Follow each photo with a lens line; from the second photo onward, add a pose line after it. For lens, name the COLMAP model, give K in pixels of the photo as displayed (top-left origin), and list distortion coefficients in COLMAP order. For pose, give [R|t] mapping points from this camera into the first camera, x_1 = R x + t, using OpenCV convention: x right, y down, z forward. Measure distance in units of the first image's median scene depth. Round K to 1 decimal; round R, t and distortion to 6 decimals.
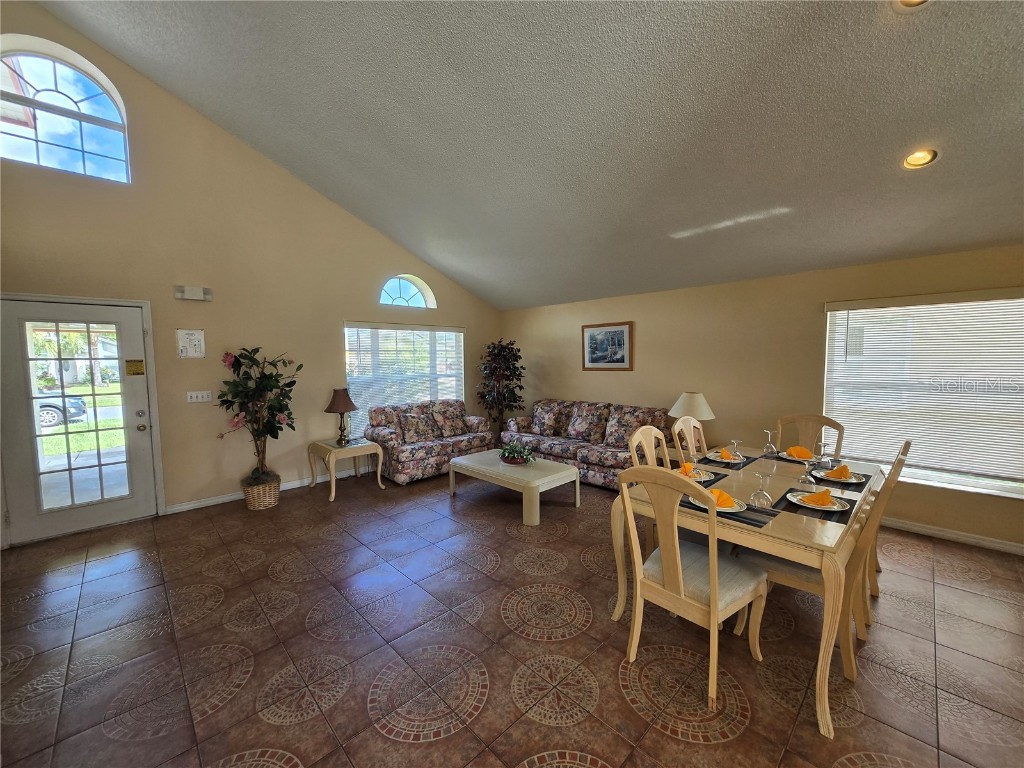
lens RADIAL K [[403.6, 0, 506.7], [0, 403.6, 387.6], [0, 0, 1]] dist [-0.000840, -0.000091]
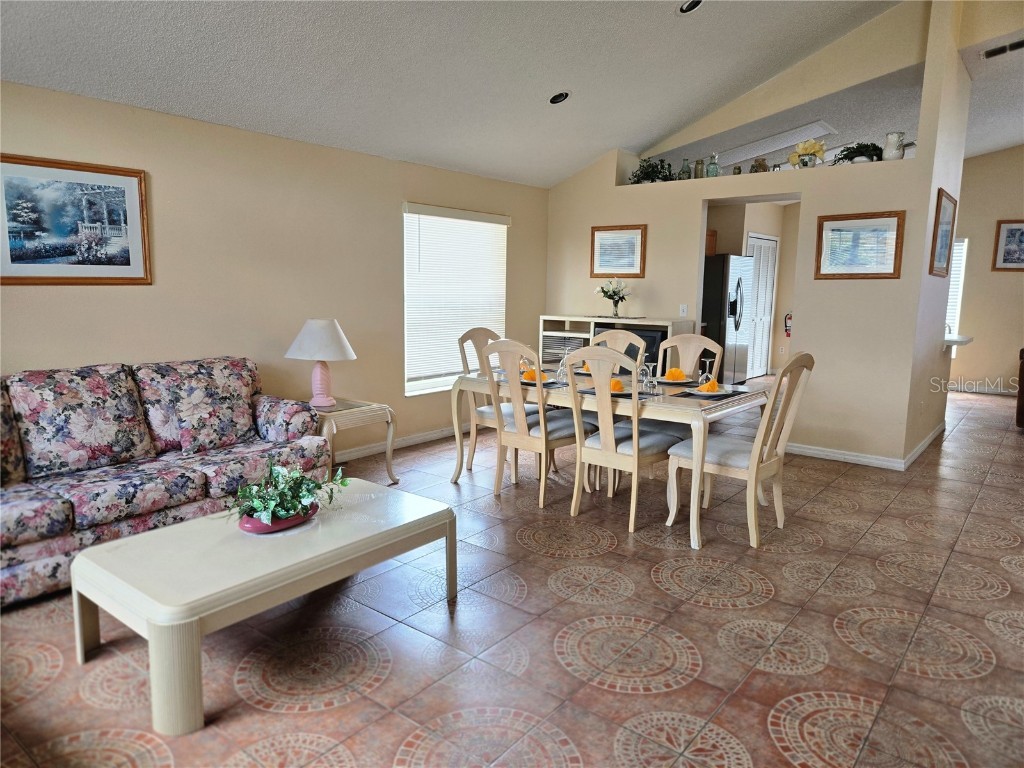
lens RADIAL K [[700.6, 0, 512.0], [0, 700.6, 384.0], [0, 0, 1]] dist [0.042234, -0.000948]
pose [[-0.134931, -0.139091, 0.981044, -0.530571], [0.058358, 0.987264, 0.147999, -0.025510], [-0.989135, 0.077221, -0.125095, 0.707728]]
